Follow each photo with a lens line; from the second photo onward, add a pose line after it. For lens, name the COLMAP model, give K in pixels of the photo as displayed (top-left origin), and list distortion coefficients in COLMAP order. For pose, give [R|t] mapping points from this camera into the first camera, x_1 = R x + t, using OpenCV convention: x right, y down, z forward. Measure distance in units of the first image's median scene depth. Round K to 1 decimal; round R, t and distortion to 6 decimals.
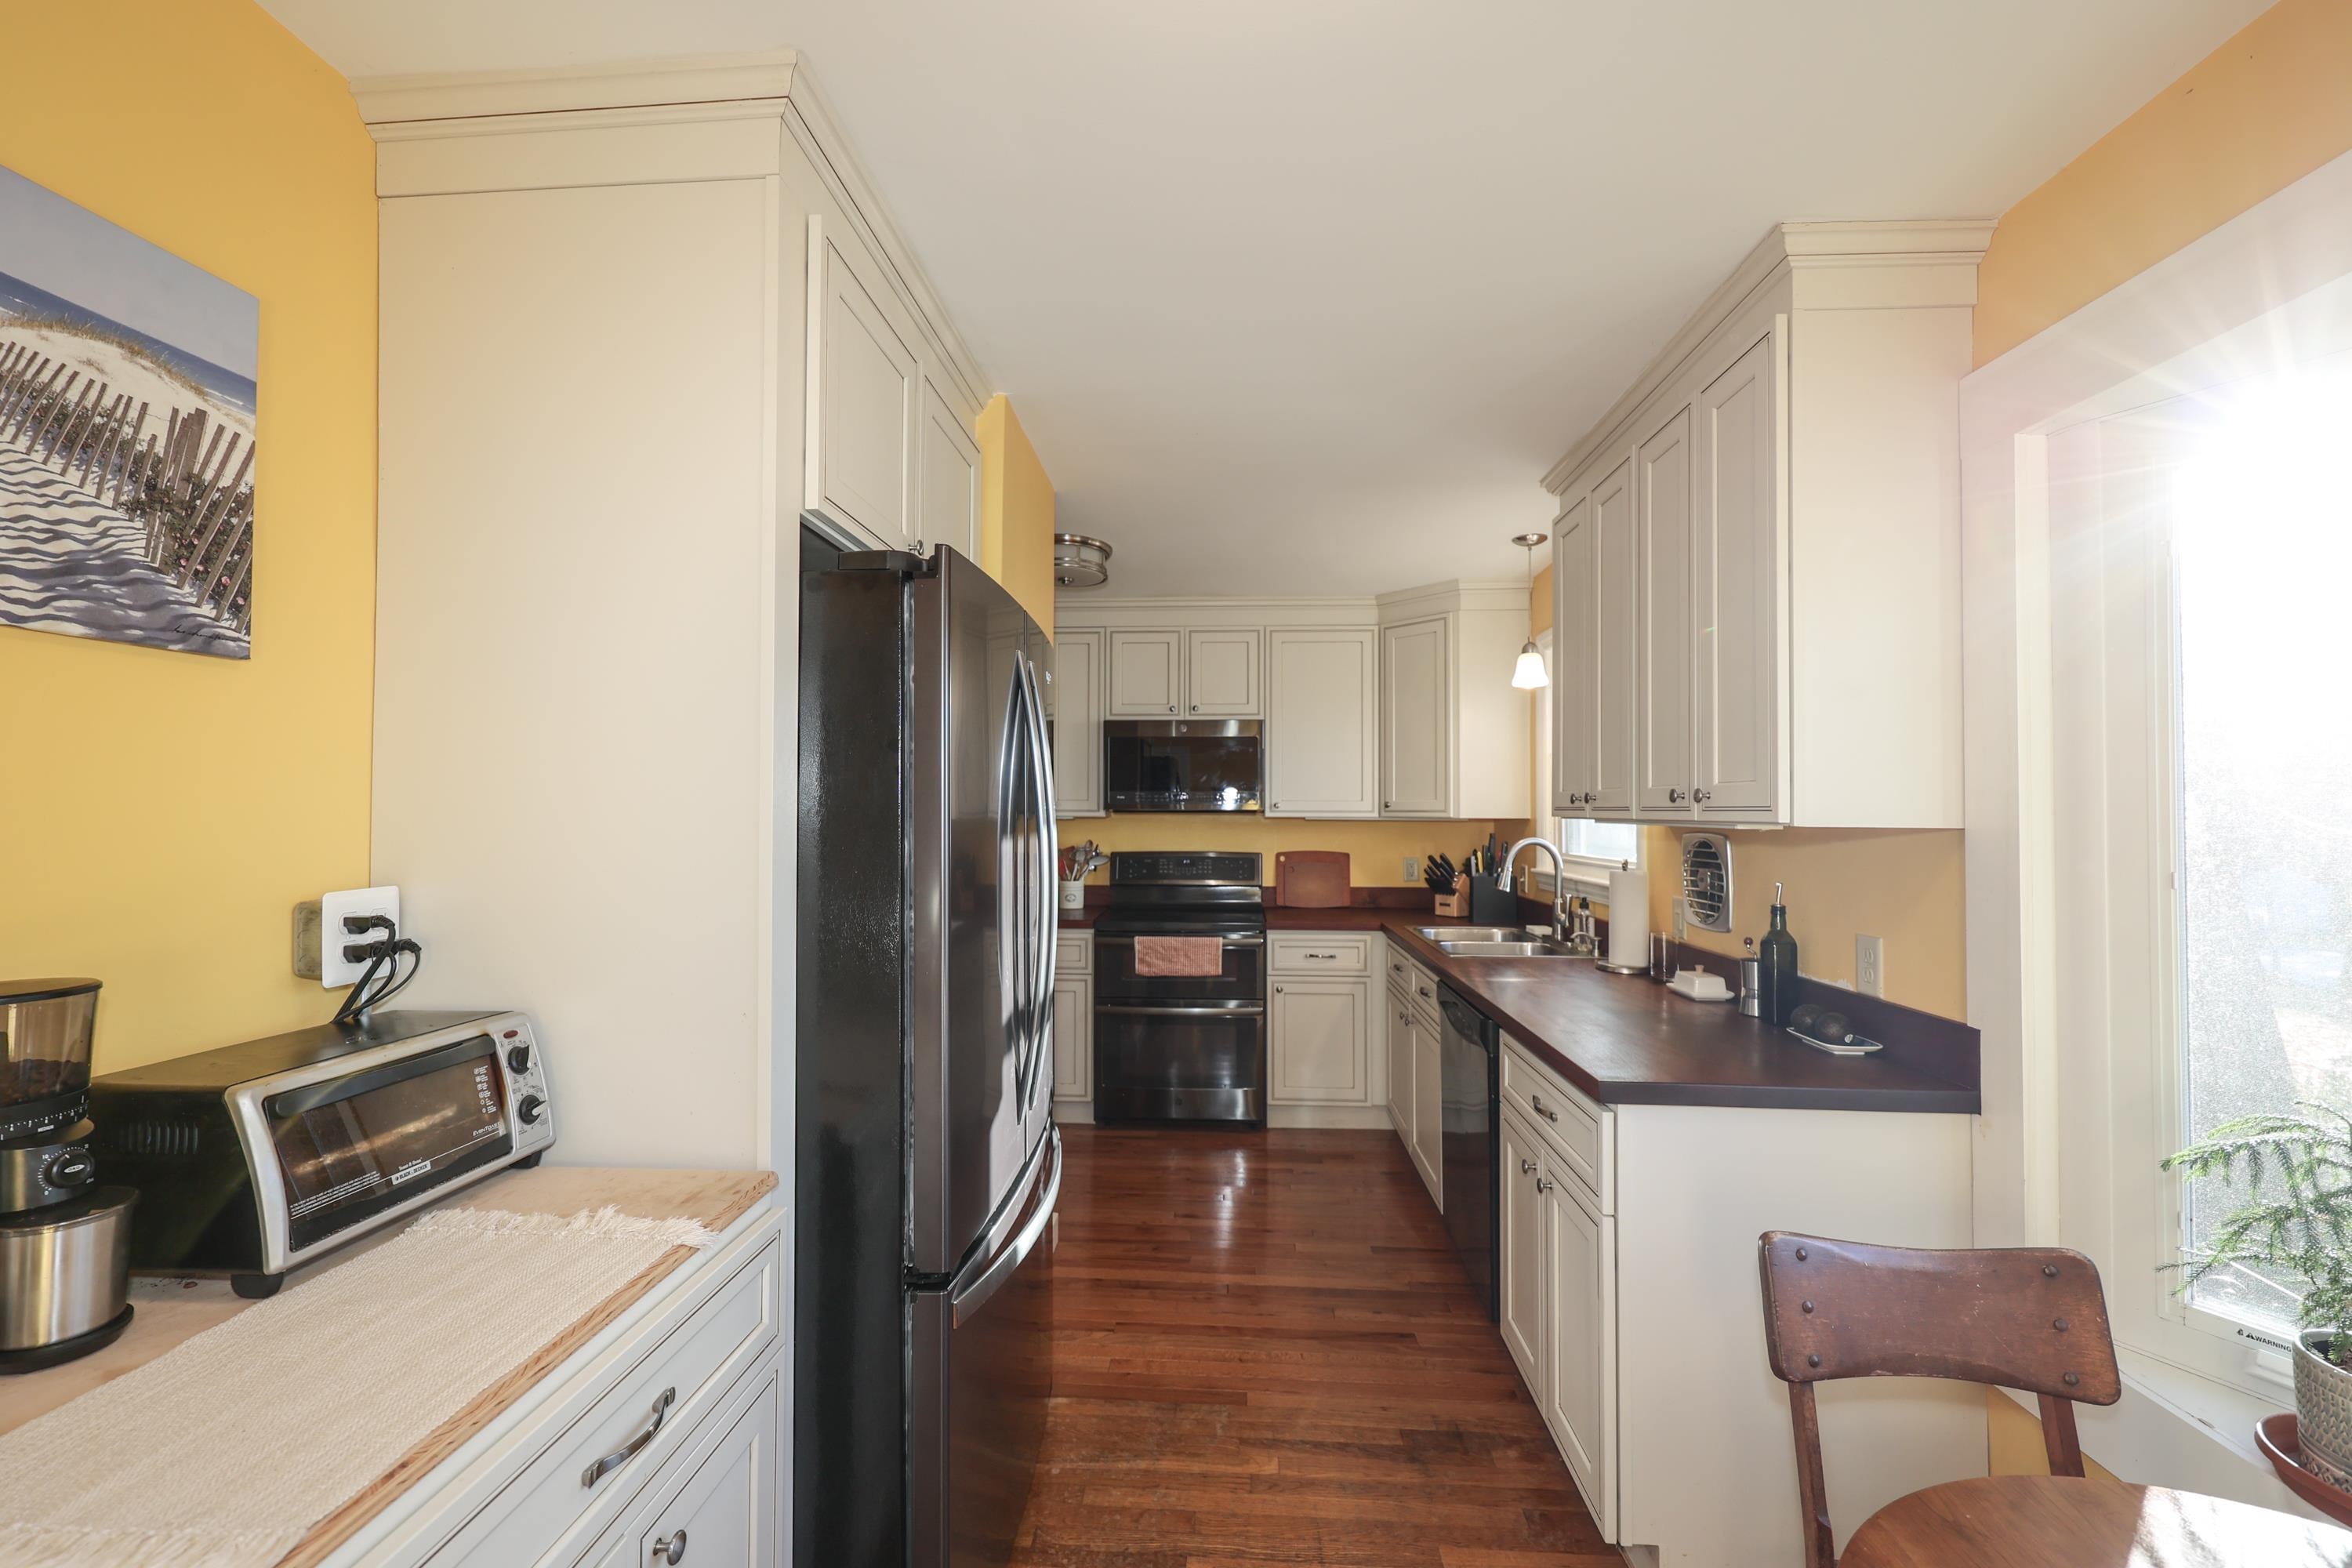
lens RADIAL K [[952.7, 0, 1175.7], [0, 952.7, 790.3], [0, 0, 1]] dist [0.000207, -0.000143]
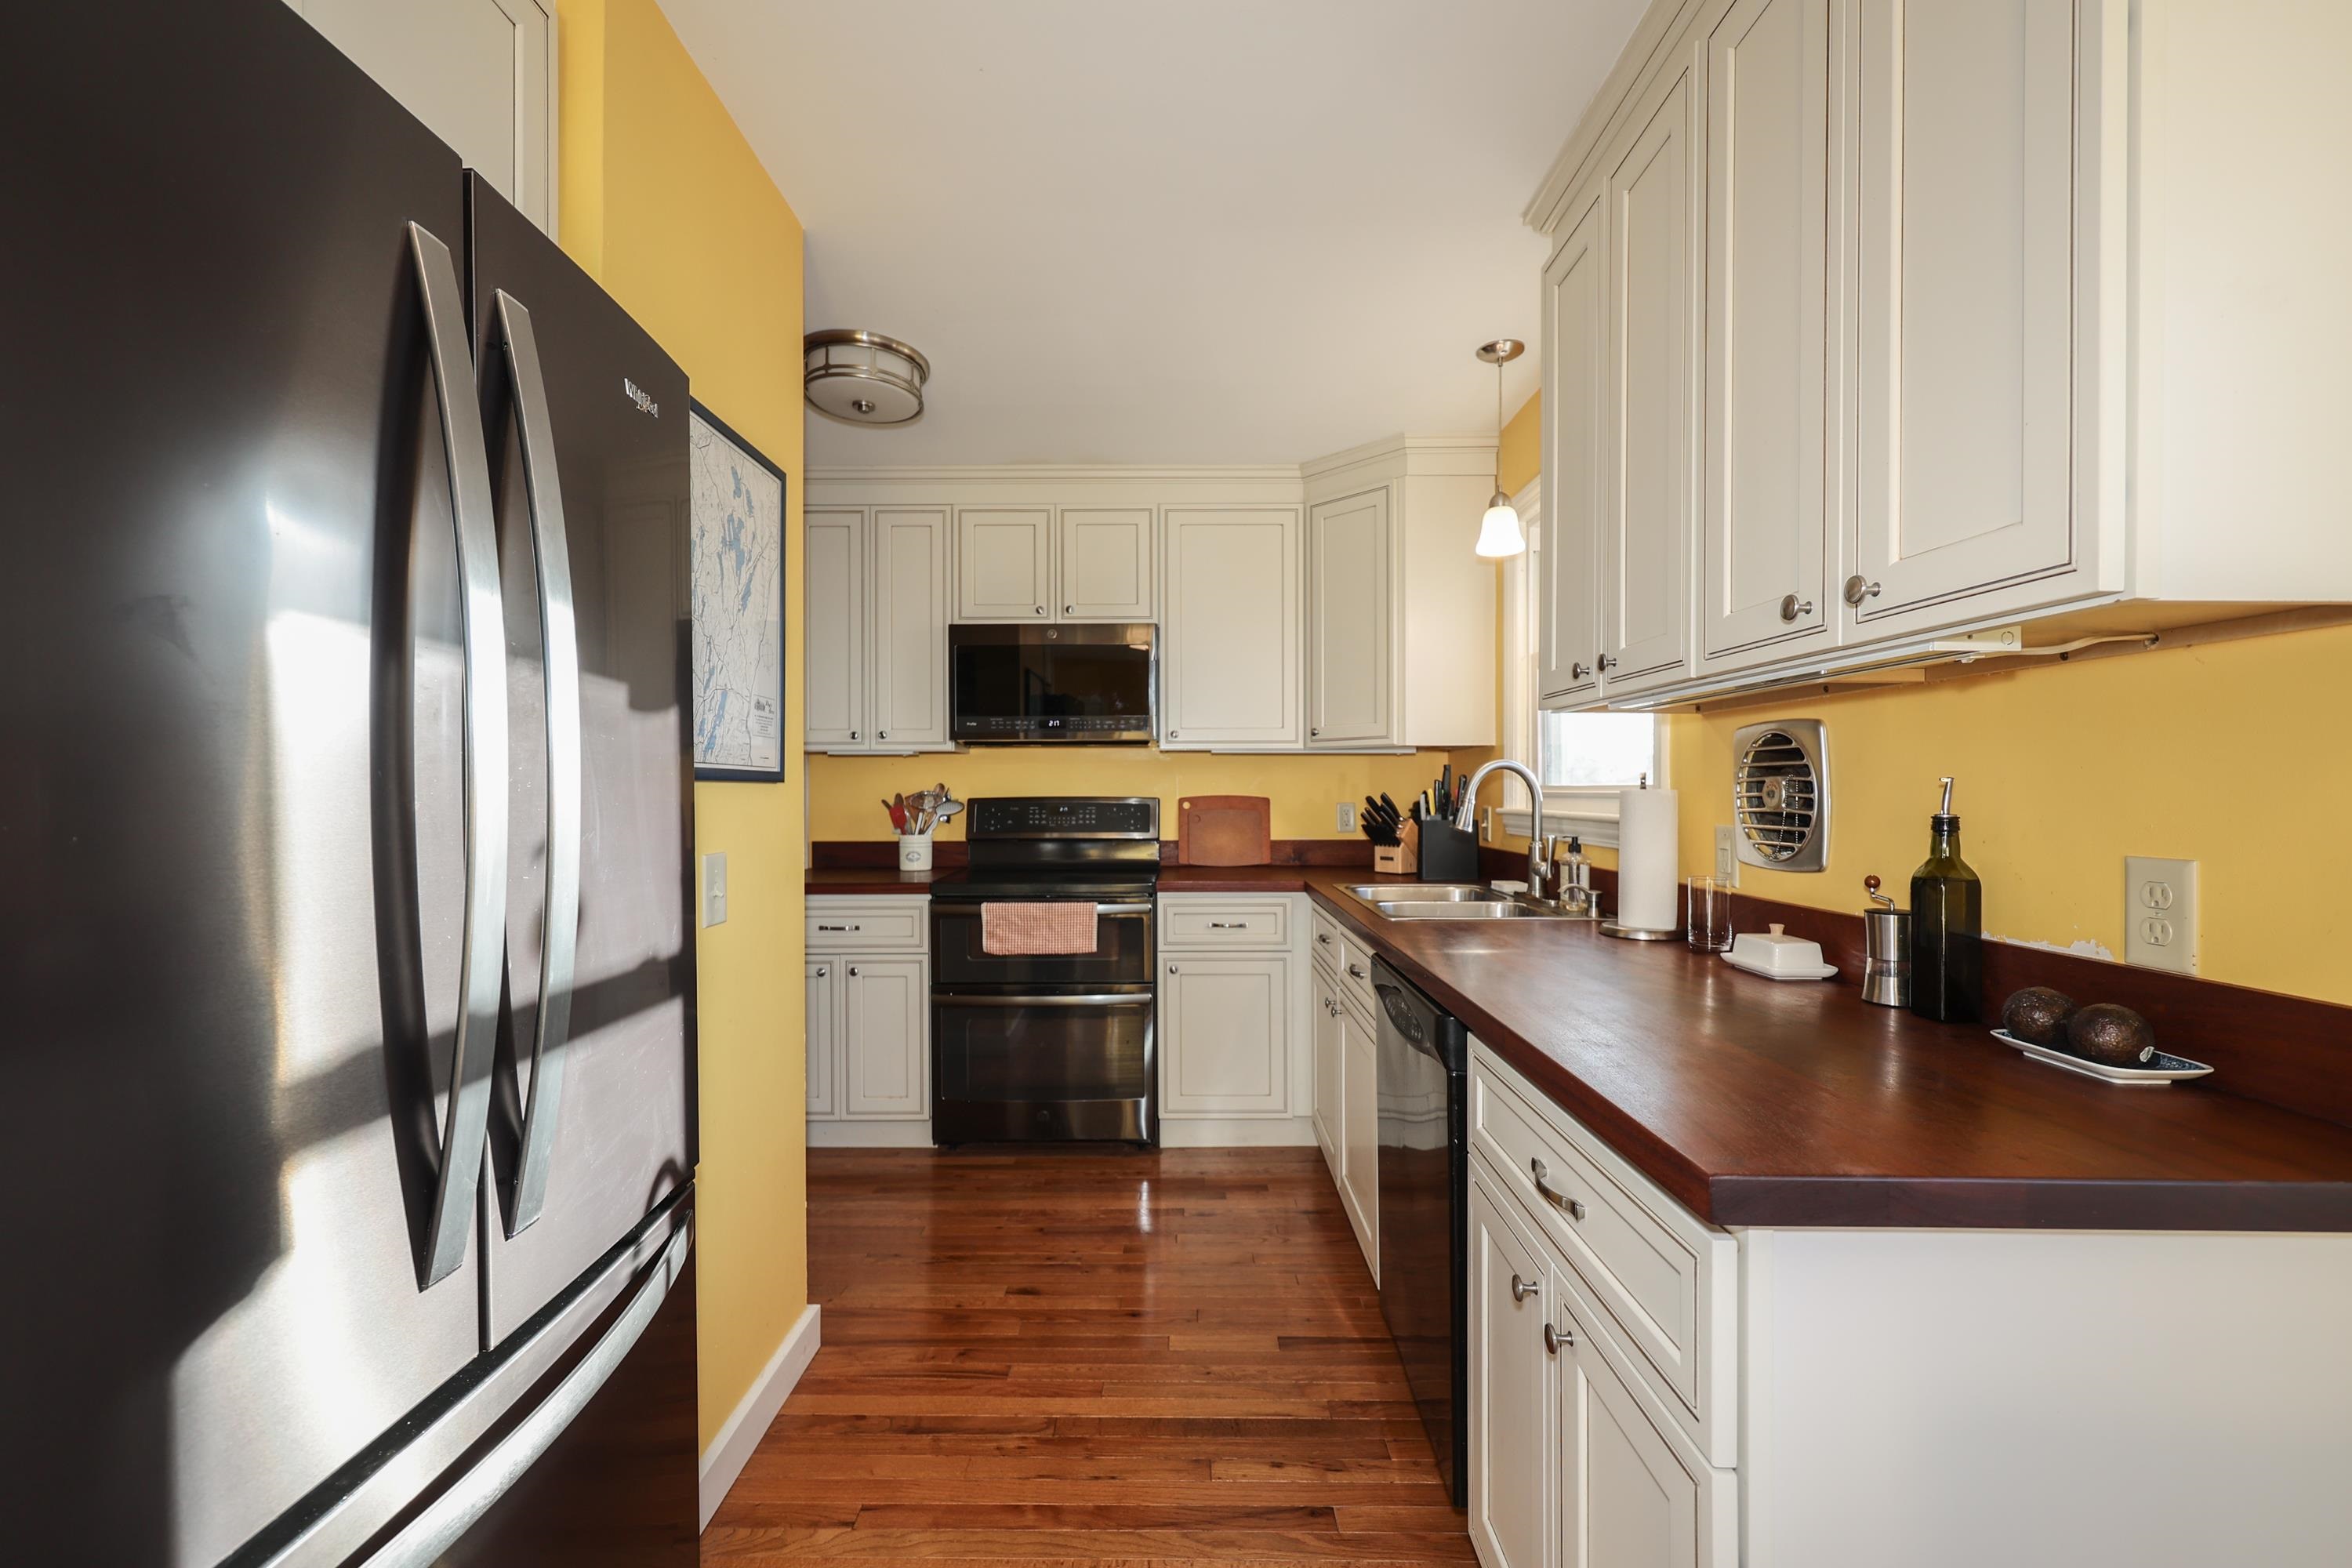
lens RADIAL K [[962.5, 0, 1177.7], [0, 962.5, 789.4], [0, 0, 1]] dist [0.001036, 0.000016]
pose [[0.998475, -0.005158, 0.054970, 0.085754], [0.003916, 0.999735, 0.022670, 0.056836], [-0.055072, -0.022420, 0.998231, 0.280757]]
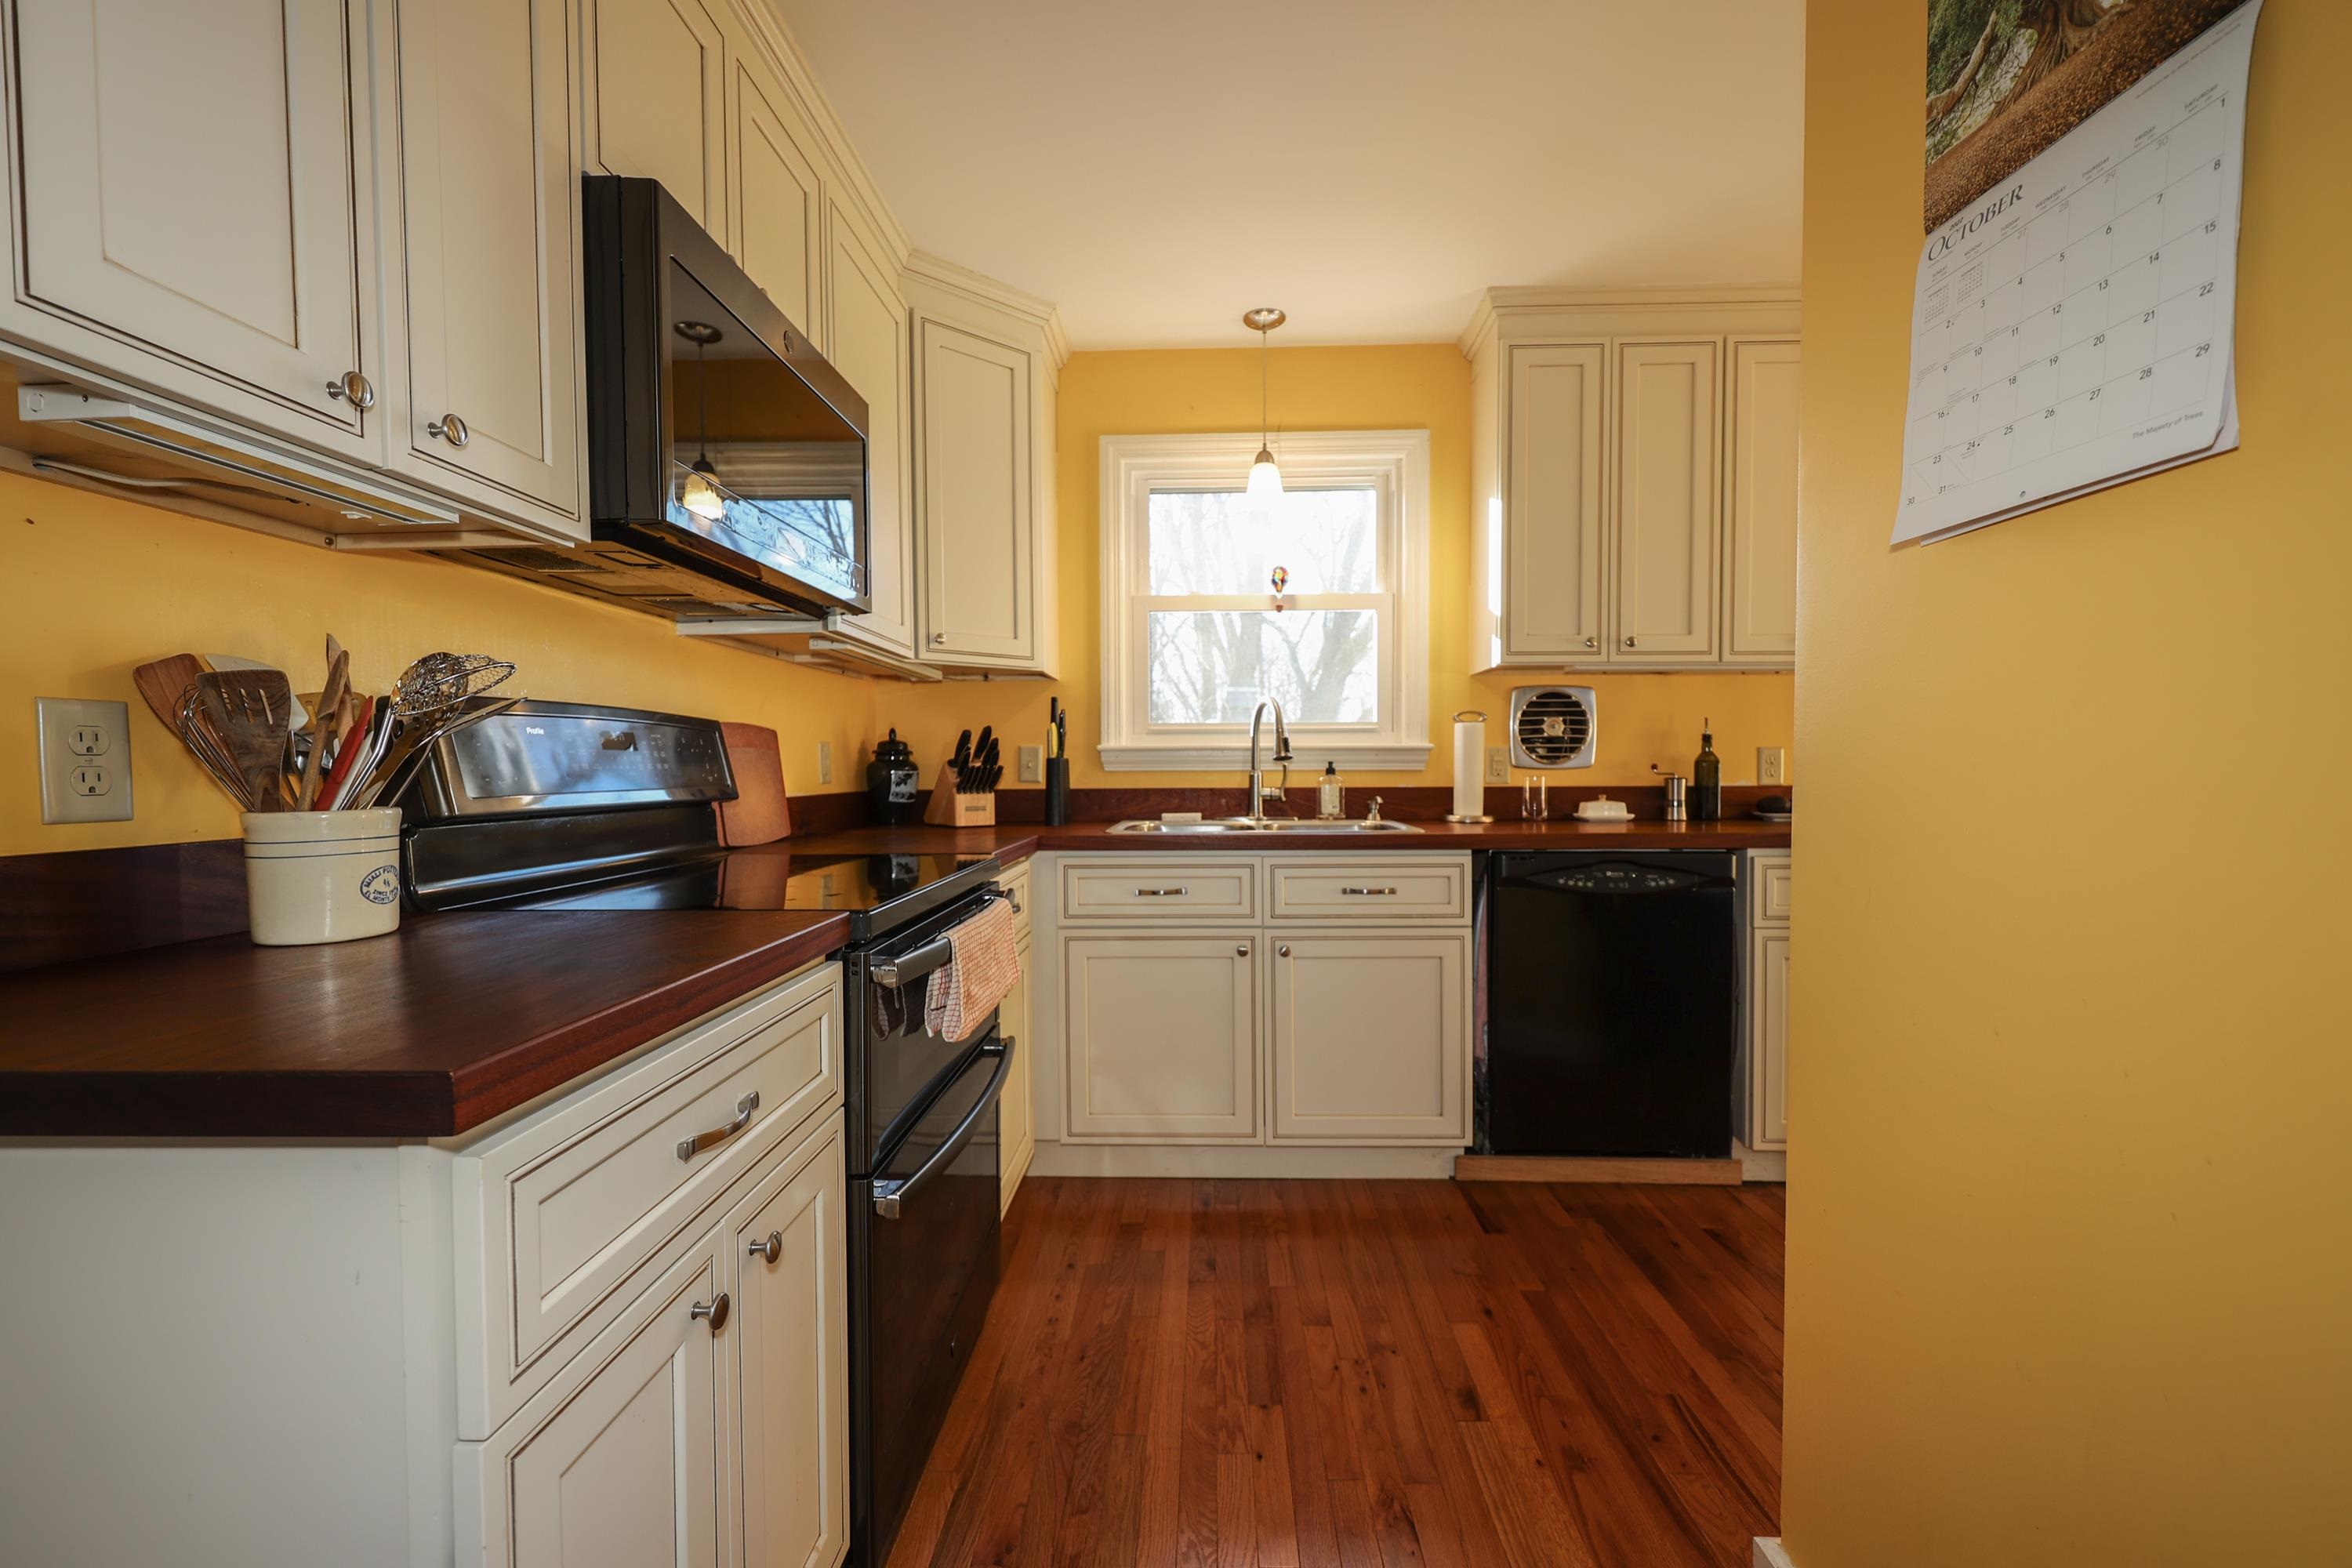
lens RADIAL K [[962.5, 0, 1177.7], [0, 962.5, 789.4], [0, 0, 1]] dist [0.001036, 0.000016]
pose [[-0.015338, -0.026713, 0.999525, -0.456982], [-0.018883, 0.999473, 0.026422, 0.112603], [-0.999704, -0.018469, -0.015835, 1.120920]]
